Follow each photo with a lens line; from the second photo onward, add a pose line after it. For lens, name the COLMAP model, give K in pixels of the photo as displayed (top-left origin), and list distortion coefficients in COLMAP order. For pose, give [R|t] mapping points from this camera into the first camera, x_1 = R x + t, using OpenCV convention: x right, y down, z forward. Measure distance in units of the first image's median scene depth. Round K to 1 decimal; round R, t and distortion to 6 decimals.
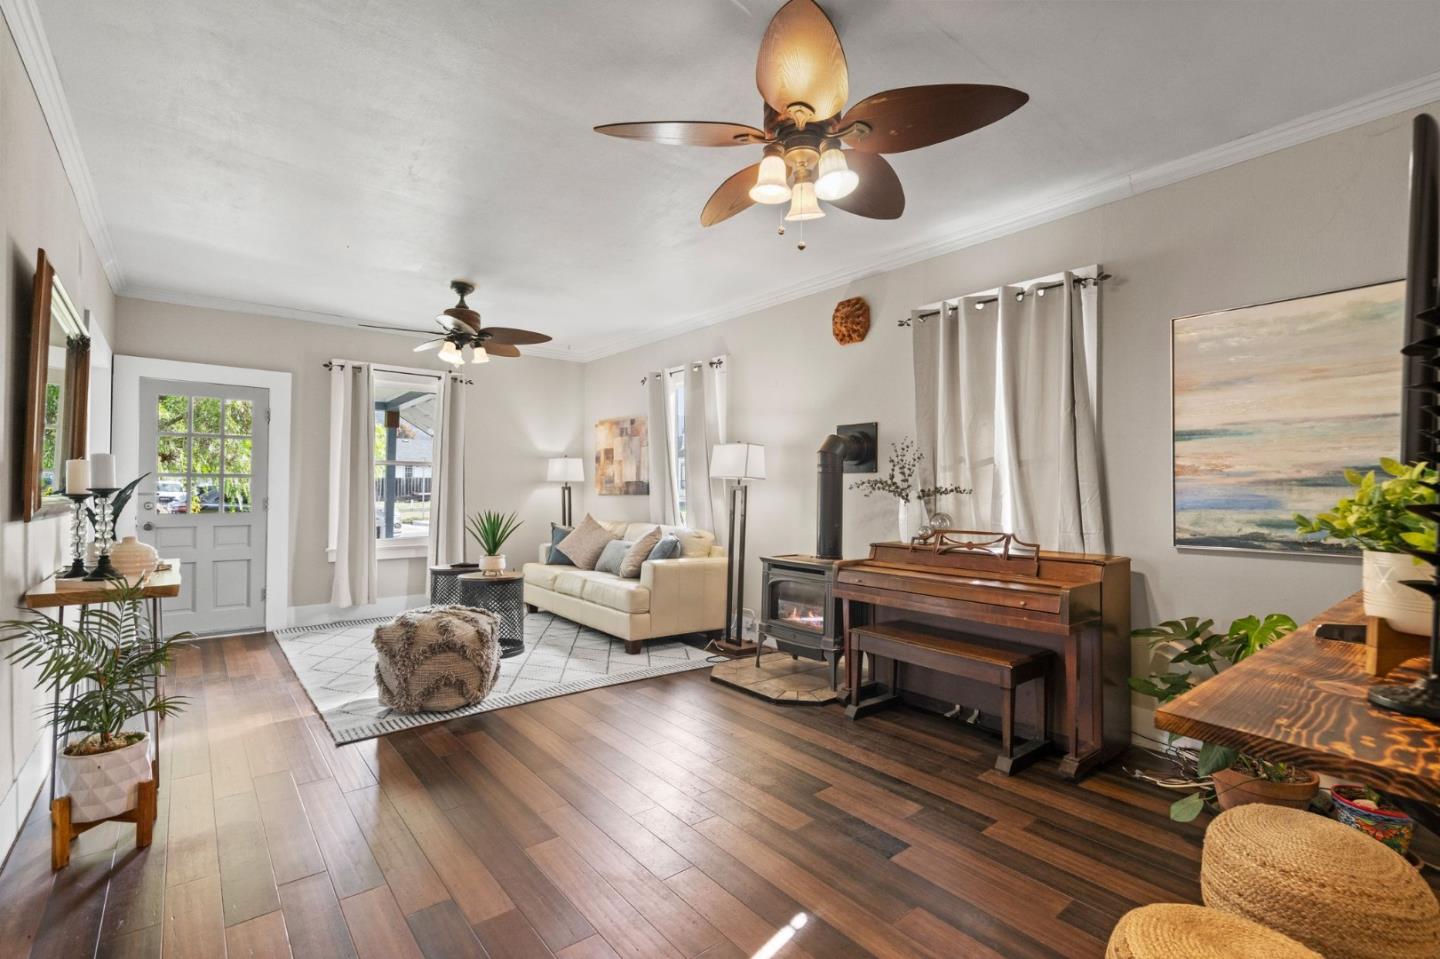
lens RADIAL K [[661.7, 0, 730.0], [0, 661.7, 476.1], [0, 0, 1]] dist [0.002108, 0.002061]
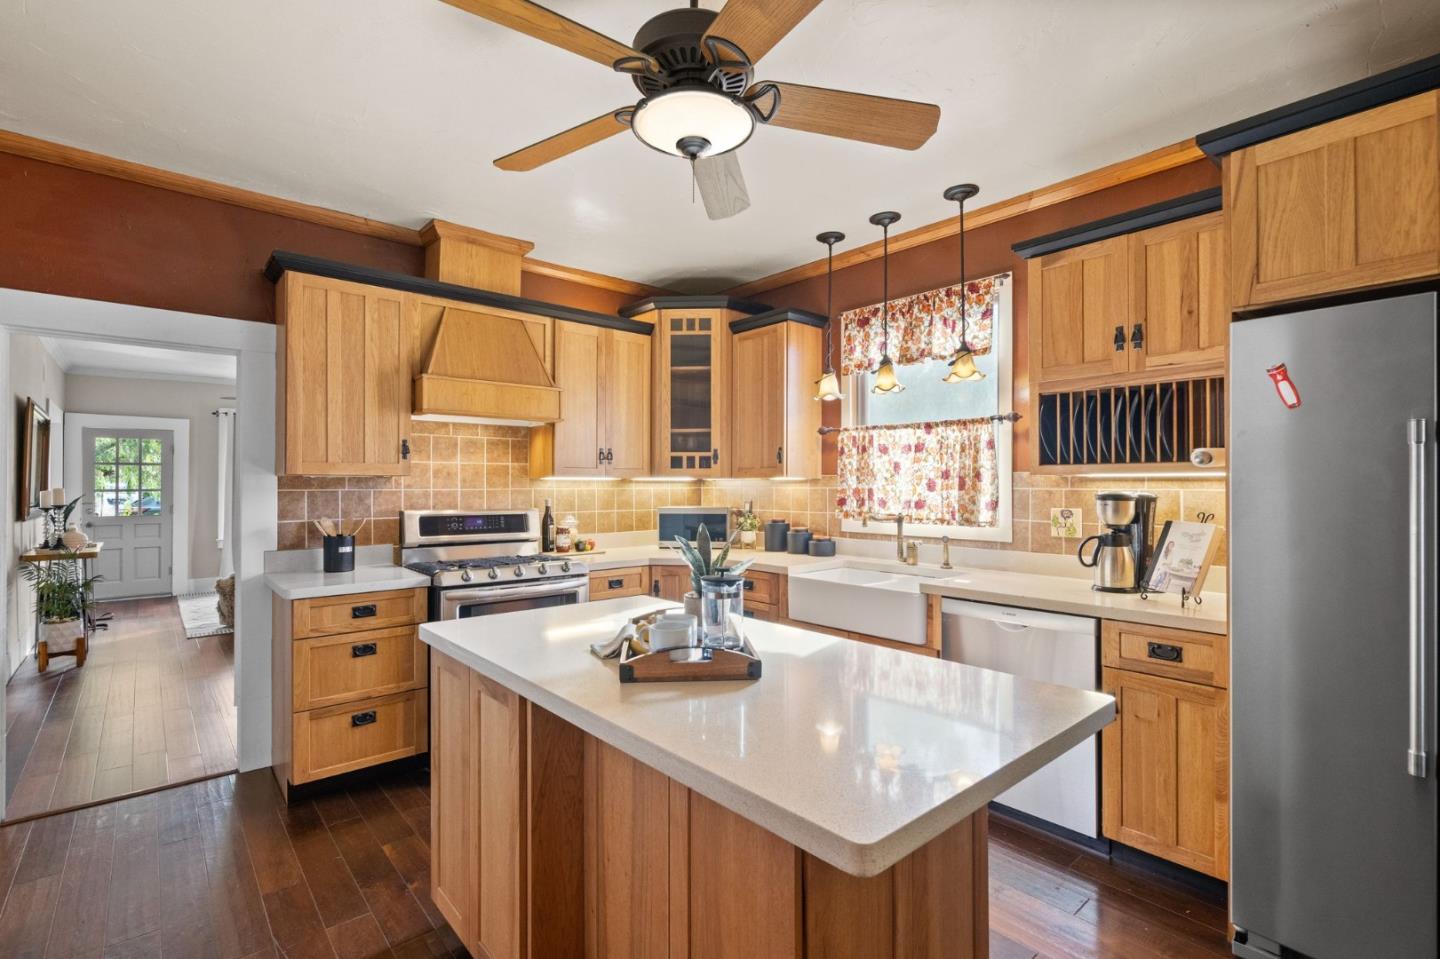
lens RADIAL K [[661.7, 0, 712.1], [0, 661.7, 478.5], [0, 0, 1]] dist [0.002108, 0.002061]
pose [[0.999739, -0.005093, 0.022284, 0.992440], [0.004901, 0.999951, 0.008646, -0.069400], [-0.022327, -0.008534, 0.999714, -1.057552]]
